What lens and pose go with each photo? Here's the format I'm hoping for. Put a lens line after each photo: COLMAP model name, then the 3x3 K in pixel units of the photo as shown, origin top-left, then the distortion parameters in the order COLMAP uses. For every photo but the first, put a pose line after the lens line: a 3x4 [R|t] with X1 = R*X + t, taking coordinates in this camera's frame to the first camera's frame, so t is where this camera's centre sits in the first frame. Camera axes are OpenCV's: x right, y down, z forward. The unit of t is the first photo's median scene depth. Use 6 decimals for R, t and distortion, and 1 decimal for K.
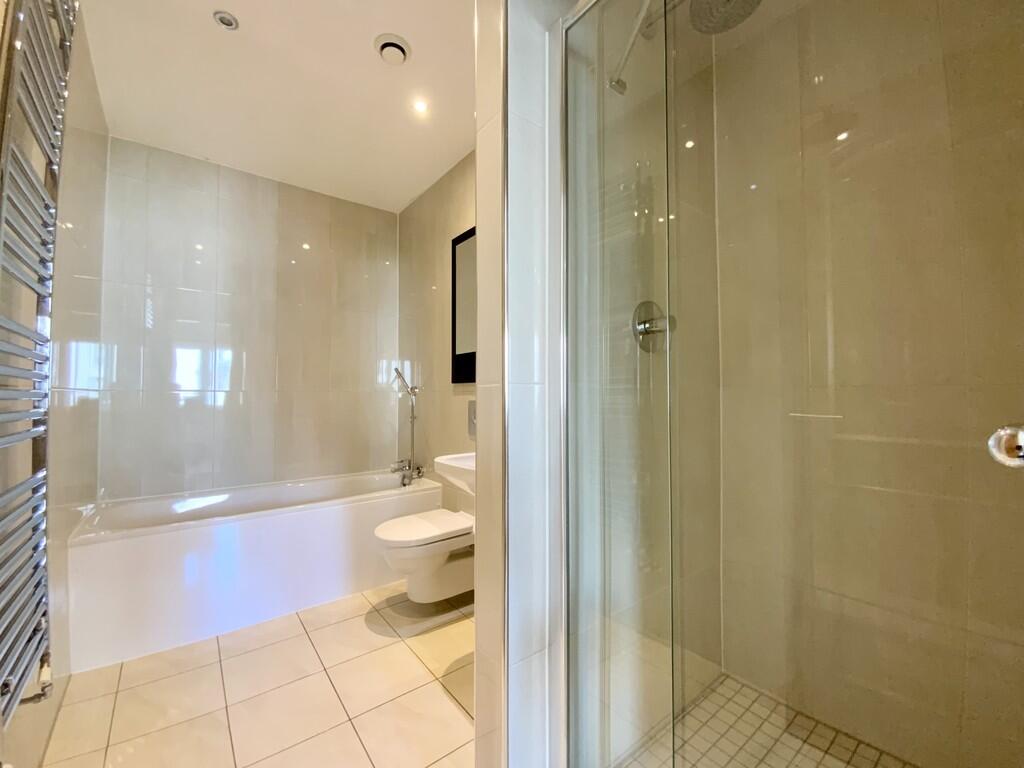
lens RADIAL K [[413.4, 0, 512.0], [0, 413.4, 384.0], [0, 0, 1]] dist [0.033036, -0.025518]
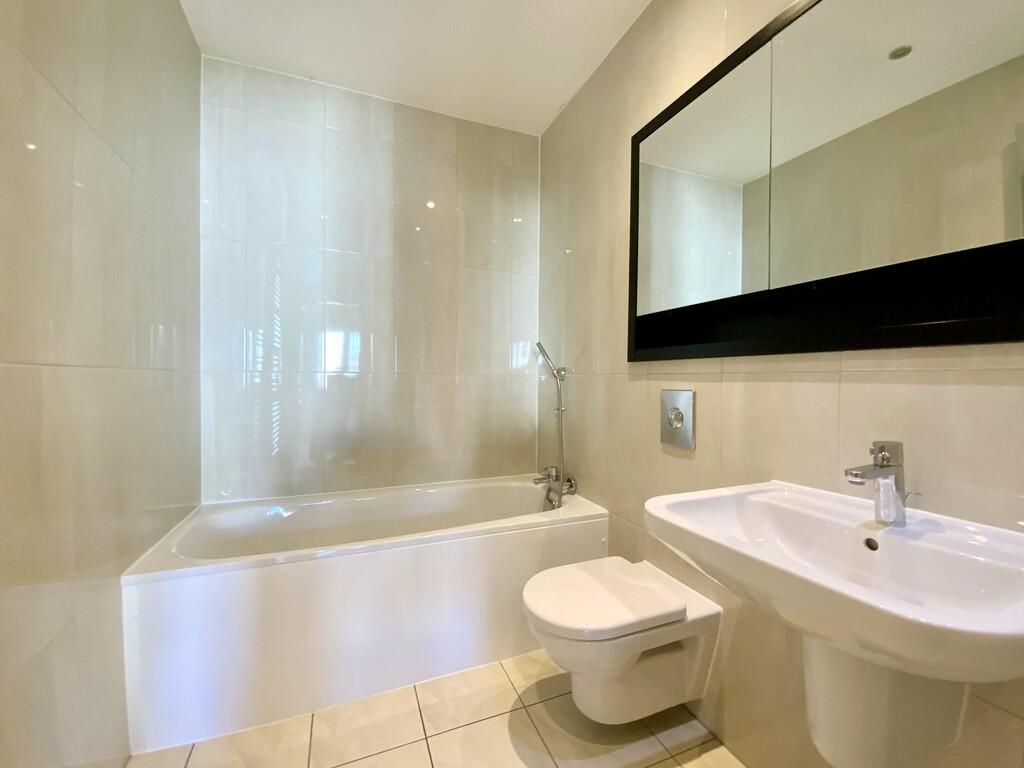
lens RADIAL K [[439.4, 0, 512.0], [0, 439.4, 384.0], [0, 0, 1]] dist [0.010916, -0.012390]
pose [[0.958693, 0.012318, -0.284177, -0.120949], [-0.000385, 0.999117, 0.042011, 0.004041], [0.284443, -0.040167, 0.957851, 0.277952]]
